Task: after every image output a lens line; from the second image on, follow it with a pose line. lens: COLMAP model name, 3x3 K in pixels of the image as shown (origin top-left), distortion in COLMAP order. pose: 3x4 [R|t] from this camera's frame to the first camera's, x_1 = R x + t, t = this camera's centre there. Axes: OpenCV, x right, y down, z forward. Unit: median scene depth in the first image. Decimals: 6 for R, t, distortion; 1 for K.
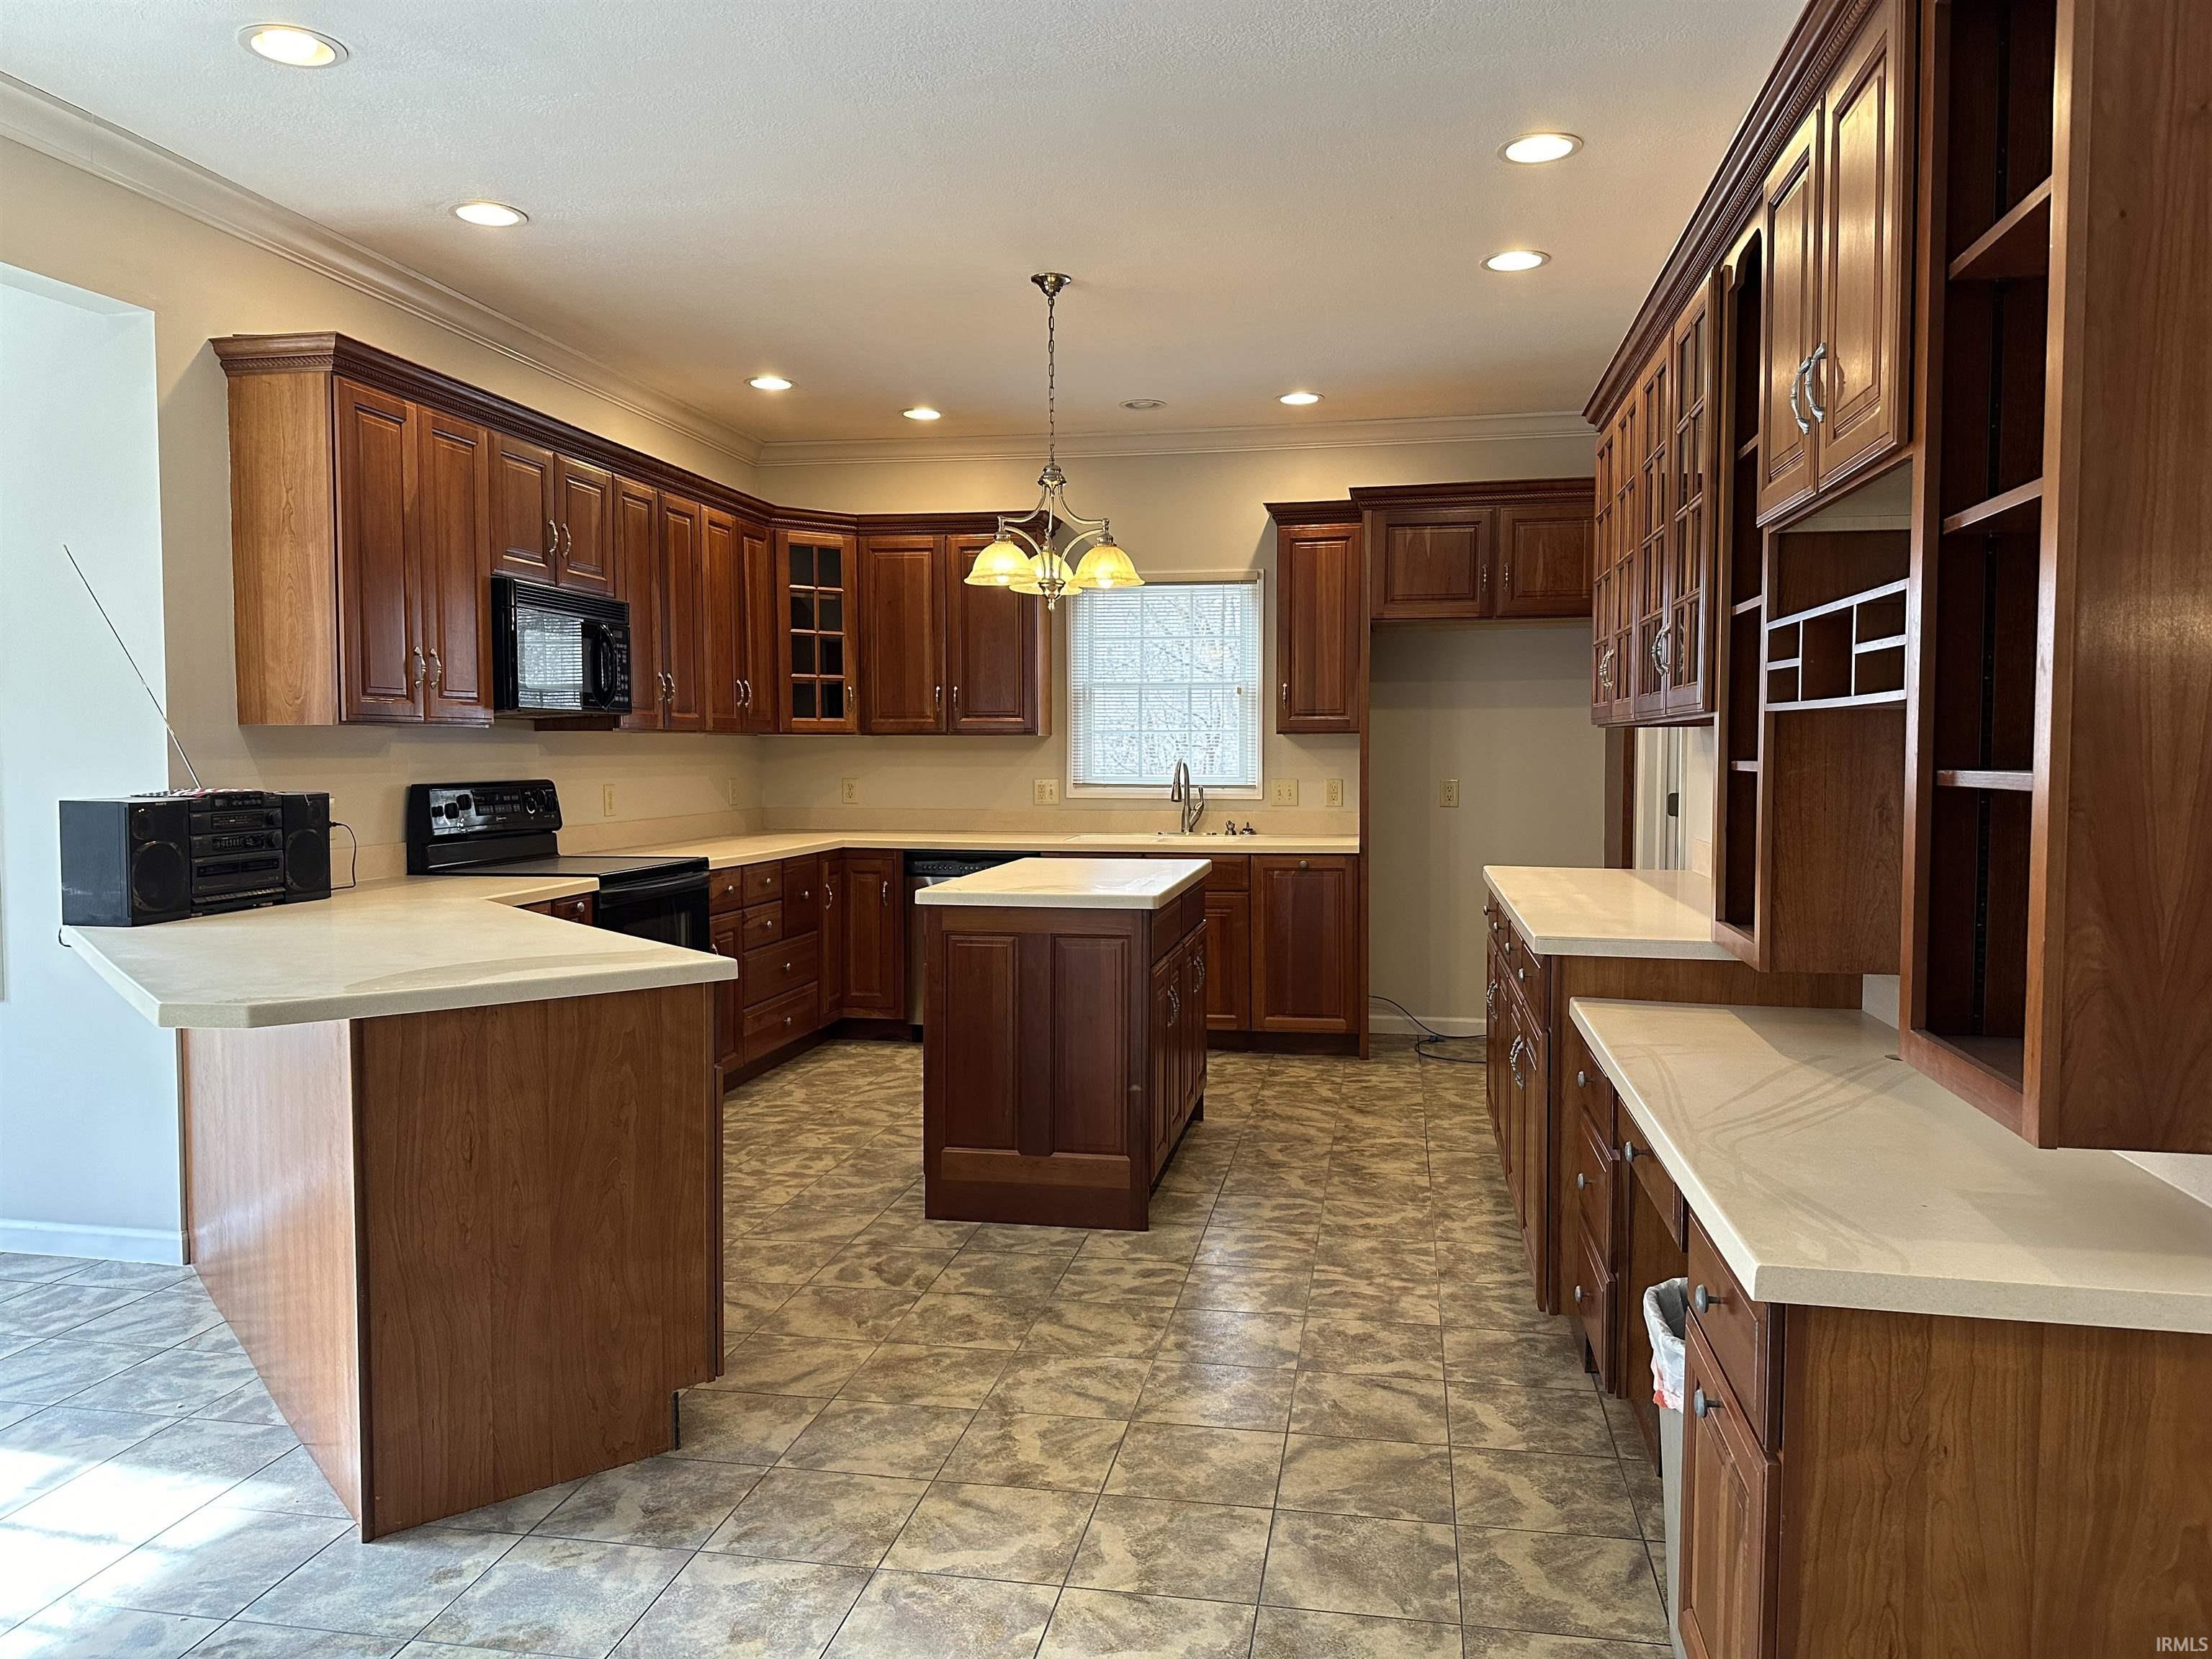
lens RADIAL K [[1558.3, 0, 1134.3], [0, 1558.3, 830.9], [0, 0, 1]] dist [0.047905, -0.060017]
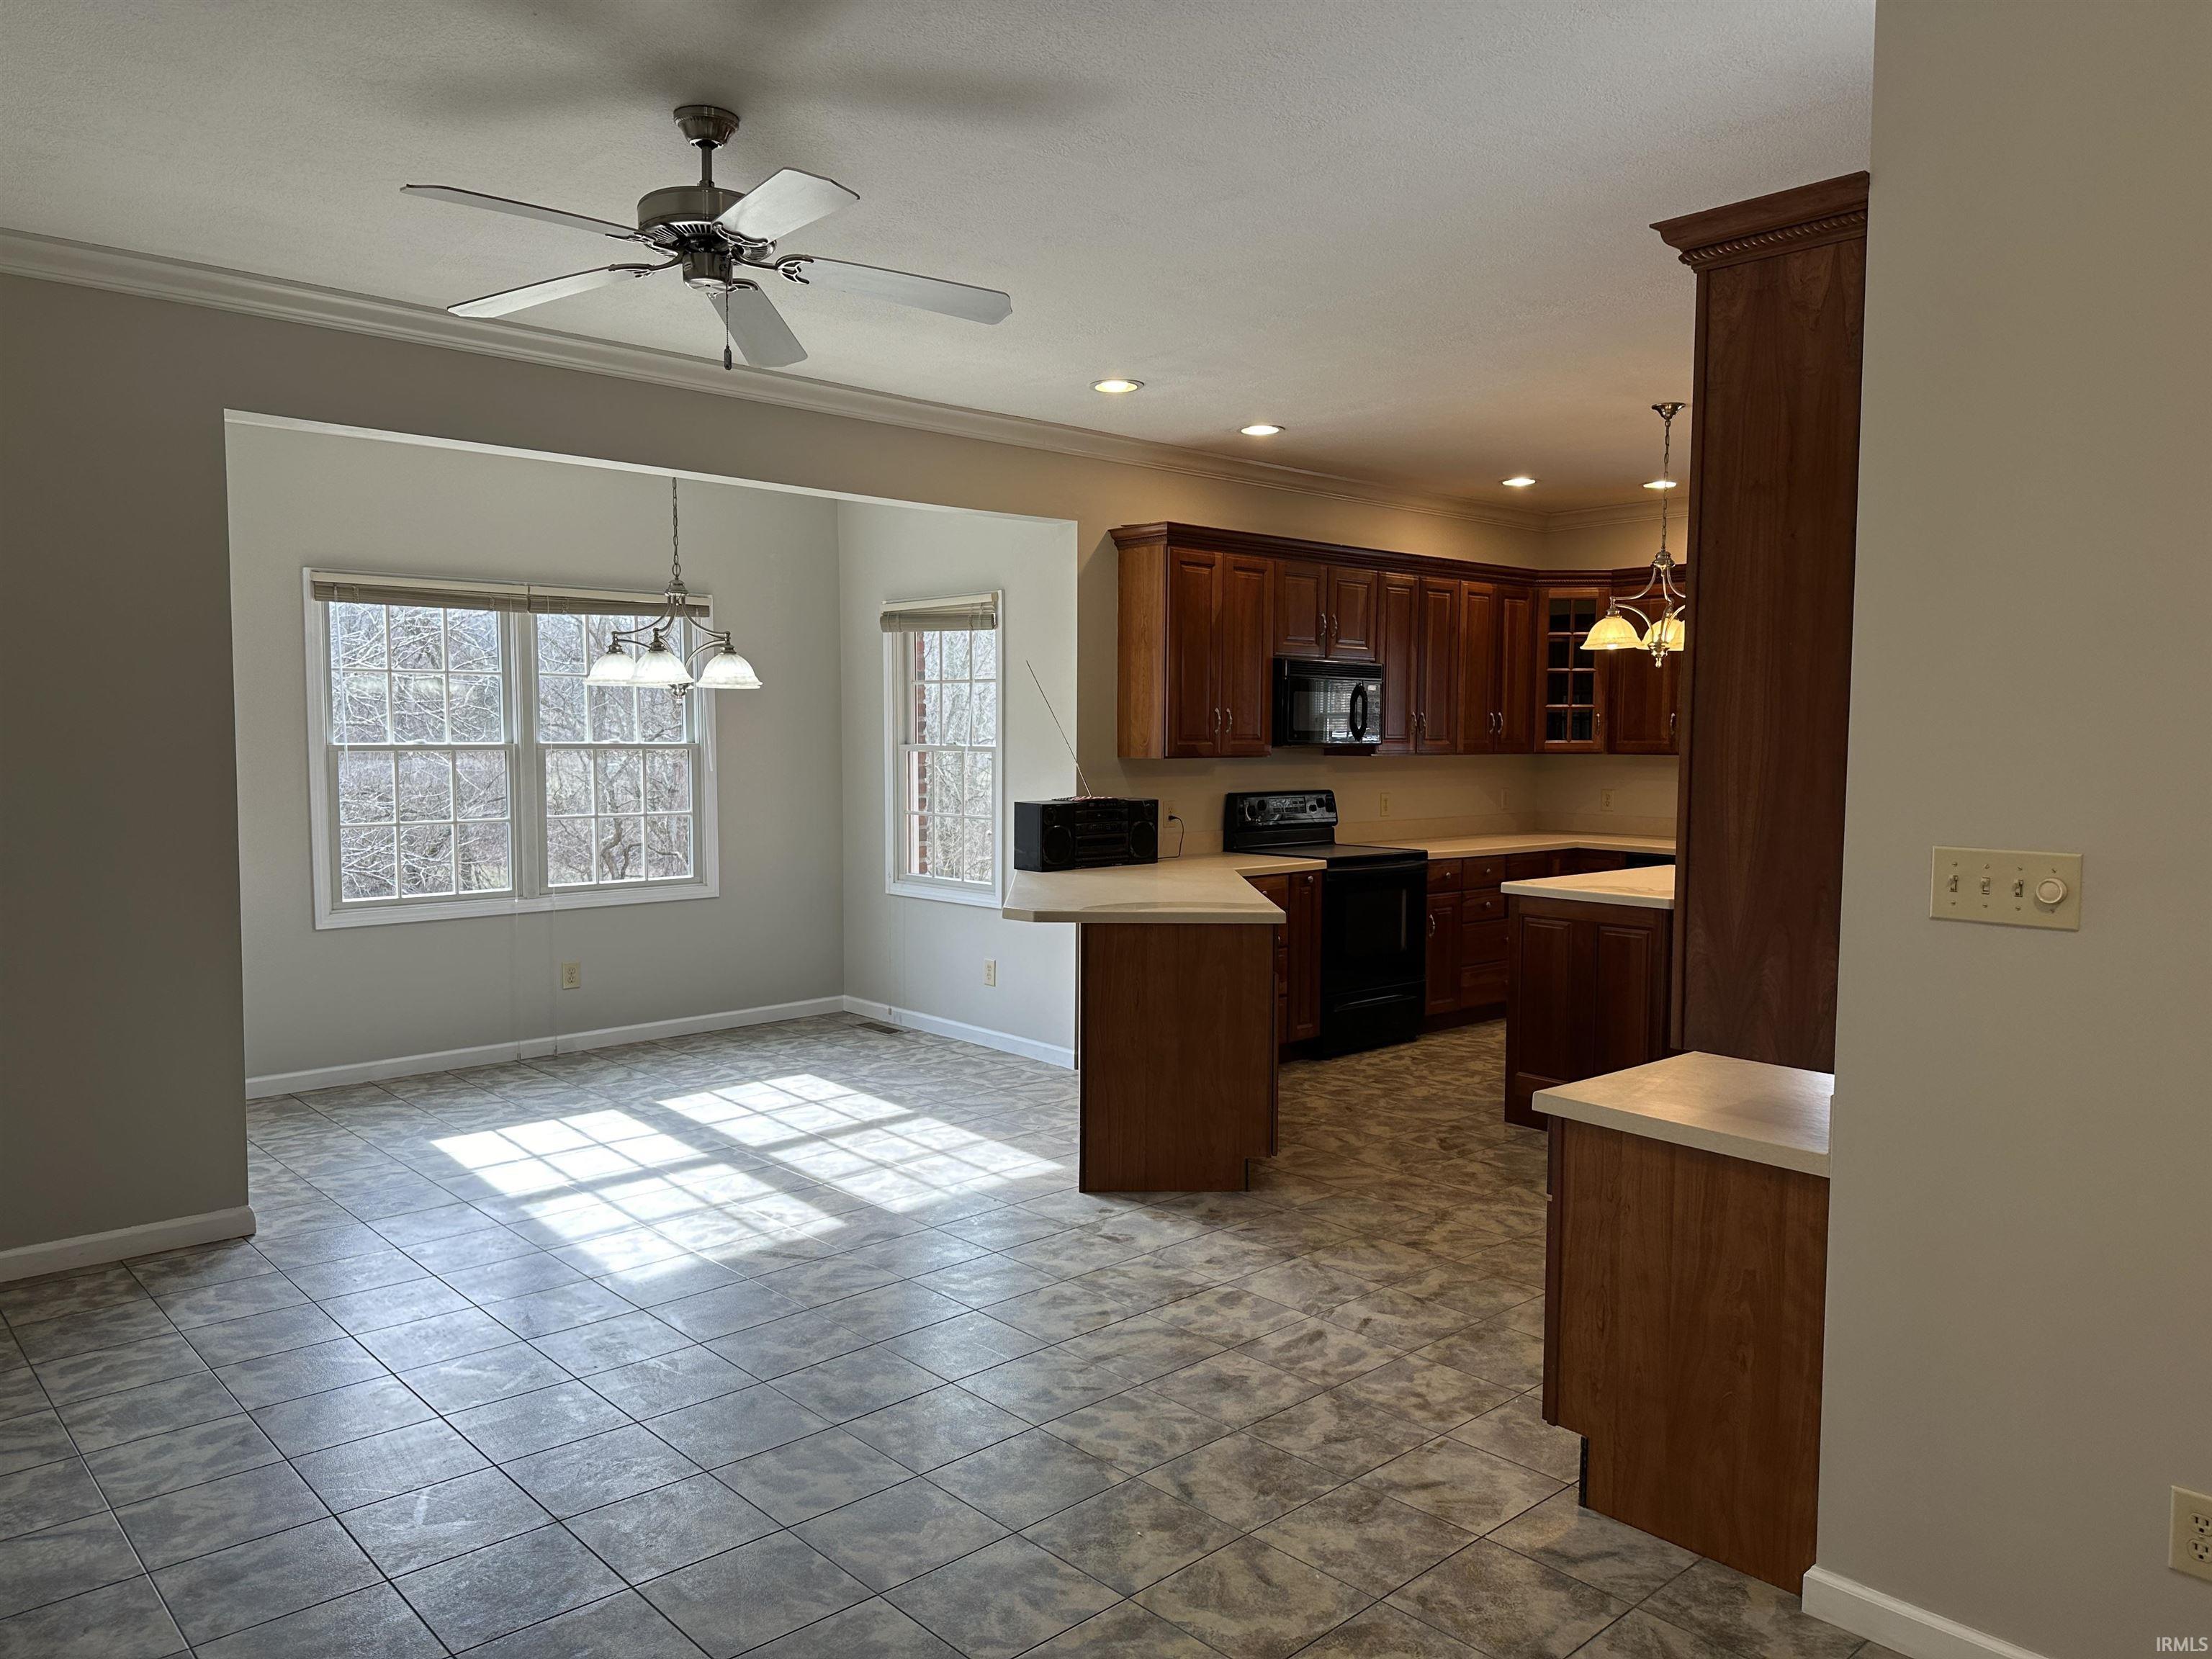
lens RADIAL K [[1558.3, 0, 1076.8], [0, 1558.3, 835.9], [0, 0, 1]] dist [0.047905, -0.060017]
pose [[0.779896, 0.045772, -0.624233, 0.505072], [-0.037674, 0.998947, 0.026179, -0.028958], [0.624774, 0.003100, 0.780799, -0.375344]]
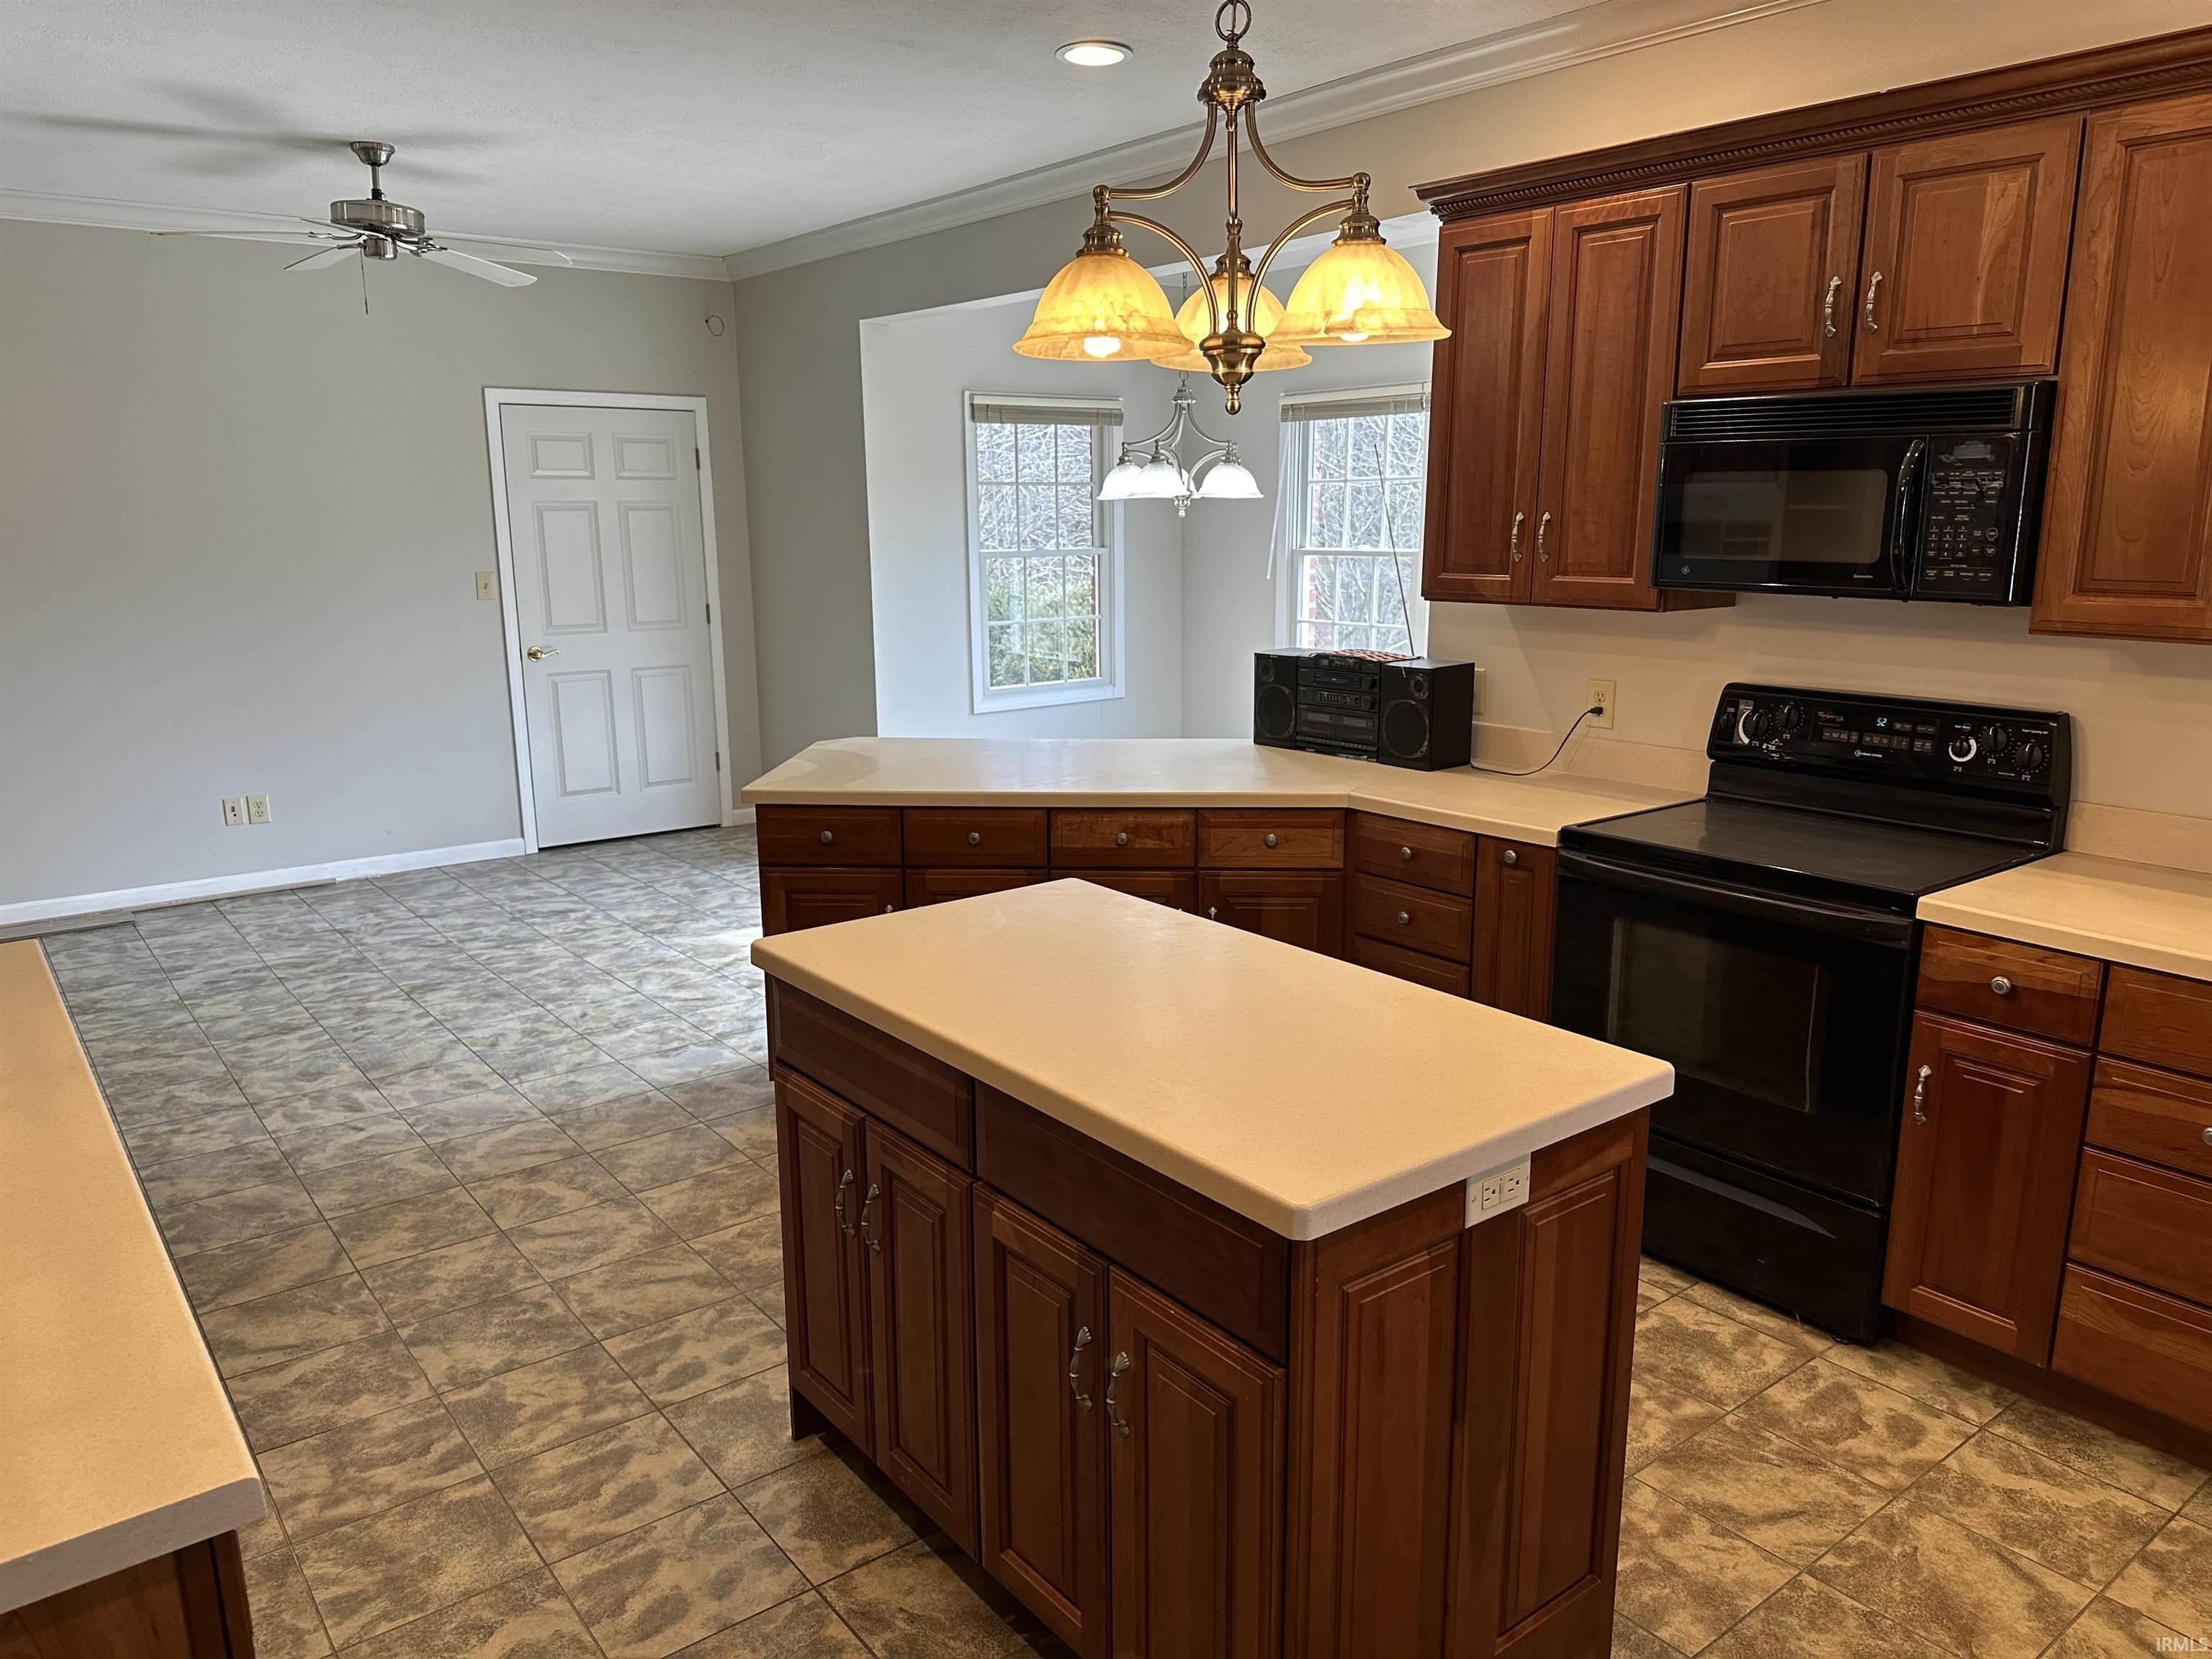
lens RADIAL K [[1558.3, 0, 1074.7], [0, 1558.3, 826.3], [0, 0, 1]] dist [0.047905, -0.060017]
pose [[-0.686806, 0.158251, -0.709404, 0.414005], [-0.032115, 0.968450, 0.247130, -0.185385], [0.726131, 0.192513, -0.660055, 1.724217]]
